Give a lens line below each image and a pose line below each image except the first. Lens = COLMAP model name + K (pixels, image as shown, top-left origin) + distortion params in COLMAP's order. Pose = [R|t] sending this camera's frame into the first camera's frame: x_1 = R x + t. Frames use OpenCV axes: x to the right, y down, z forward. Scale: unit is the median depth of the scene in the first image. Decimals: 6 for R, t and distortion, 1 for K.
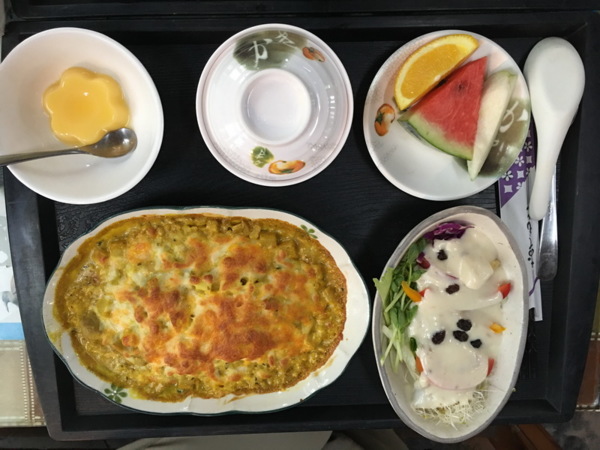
lens RADIAL K [[522.0, 0, 300.0], [0, 522.0, 225.0], [0, 0, 1]] dist [0.091967, -0.173044]
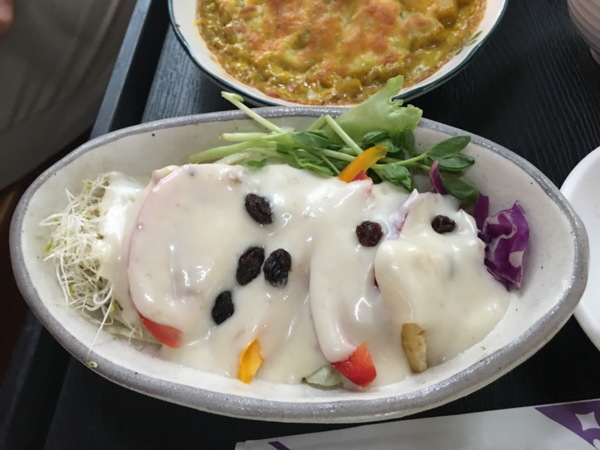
lens RADIAL K [[522.0, 0, 300.0], [0, 522.0, 225.0], [0, 0, 1]] dist [0.091967, -0.173044]
pose [[-0.094888, 0.850351, -0.517590, 0.507098], [-0.993252, -0.115697, -0.007989, 0.179989], [-0.066677, 0.513340, 0.855591, 0.617306]]
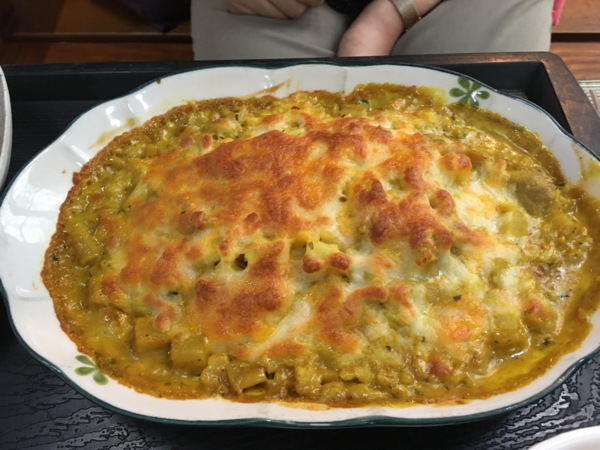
lens RADIAL K [[522.0, 0, 300.0], [0, 522.0, 225.0], [0, 0, 1]] dist [0.091967, -0.173044]
pose [[-0.999645, -0.002347, -0.026525, -0.147626], [-0.007904, -0.925063, 0.379731, -0.044915], [-0.025428, 0.379806, 0.924717, 0.530316]]
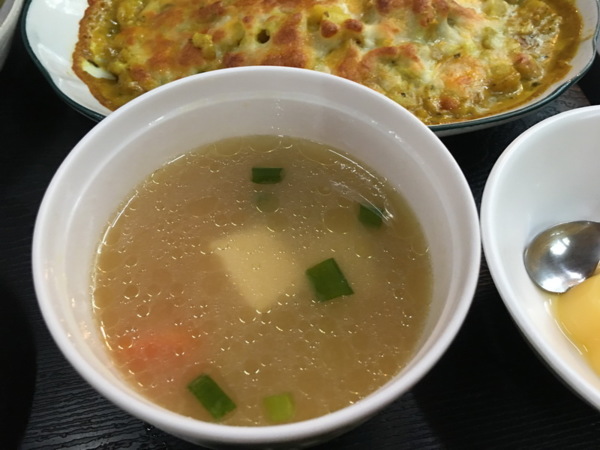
lens RADIAL K [[522.0, 0, 300.0], [0, 522.0, 225.0], [0, 0, 1]] dist [0.091967, -0.173044]
pose [[-0.990038, 0.076487, -0.118212, -0.064813], [-0.116214, -0.917913, 0.379381, -0.274194], [-0.079490, 0.389339, 0.917658, 0.574804]]
